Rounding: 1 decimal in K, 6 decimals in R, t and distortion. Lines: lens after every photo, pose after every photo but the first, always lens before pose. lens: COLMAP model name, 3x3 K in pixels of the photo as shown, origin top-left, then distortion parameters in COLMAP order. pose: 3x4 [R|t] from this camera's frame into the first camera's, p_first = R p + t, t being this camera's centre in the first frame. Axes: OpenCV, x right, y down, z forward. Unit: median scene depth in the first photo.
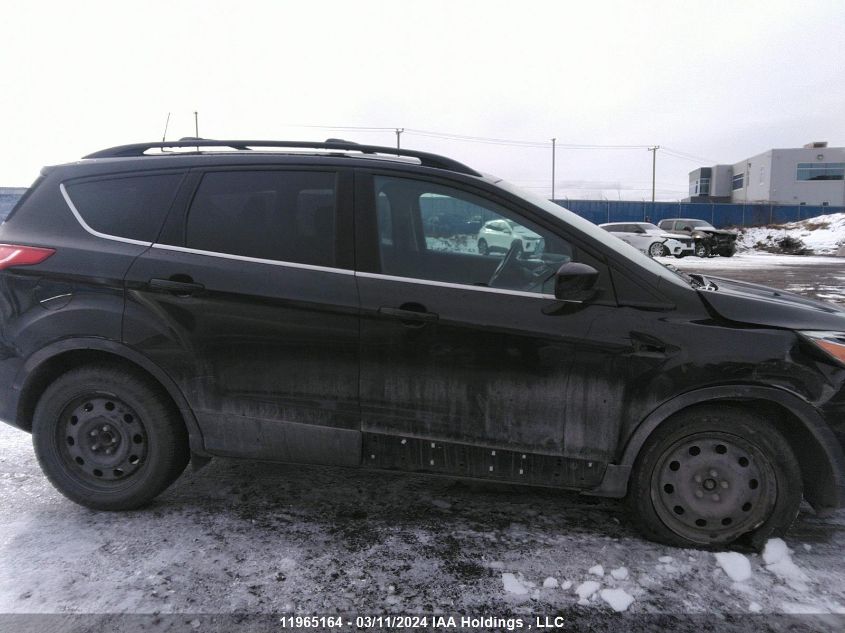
lens RADIAL K [[615.1, 0, 425.5], [0, 615.1, 314.5], [0, 0, 1]] dist [0.035953, -0.060335]
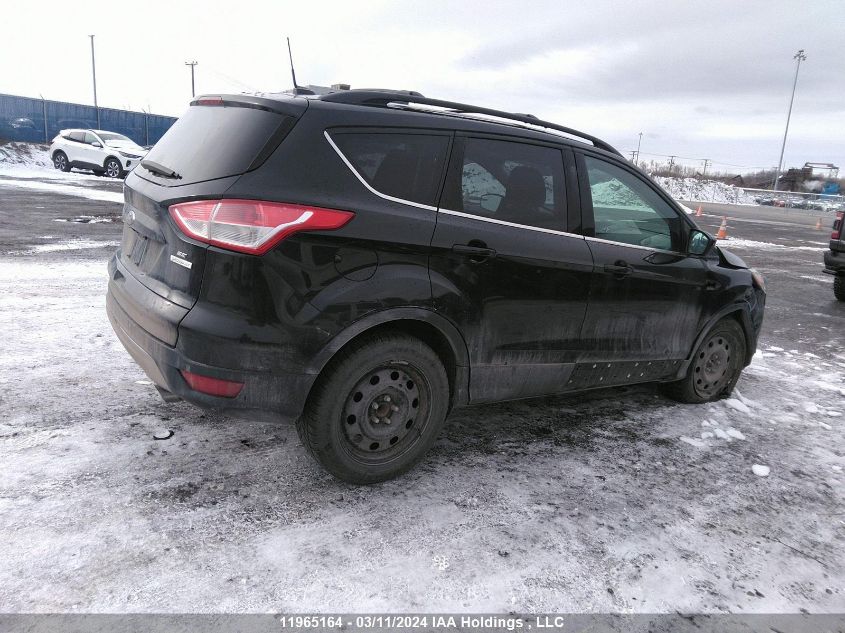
lens RADIAL K [[615.1, 0, 419.6], [0, 615.1, 309.9], [0, 0, 1]] dist [0.035953, -0.060335]
pose [[0.763611, -0.088649, 0.639562, -1.133461], [0.011501, 0.992240, 0.123802, -0.076615], [-0.645574, -0.087181, 0.758705, 0.259820]]
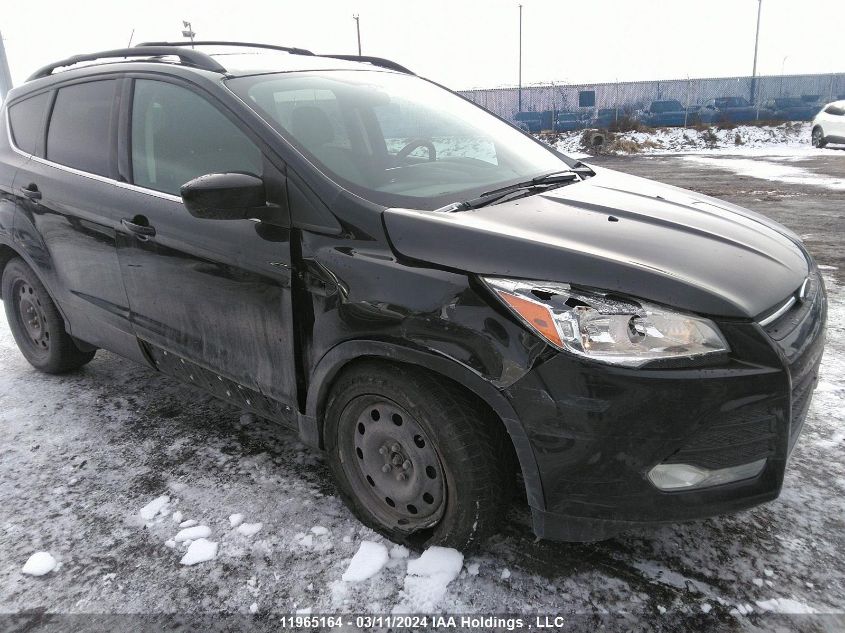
lens RADIAL K [[615.1, 0, 427.1], [0, 615.1, 310.2], [0, 0, 1]] dist [0.035953, -0.060335]
pose [[0.864458, 0.110877, -0.490325, 0.834524], [-0.032704, 0.985711, 0.165240, -0.044948], [0.501641, -0.126807, 0.855732, 0.356271]]
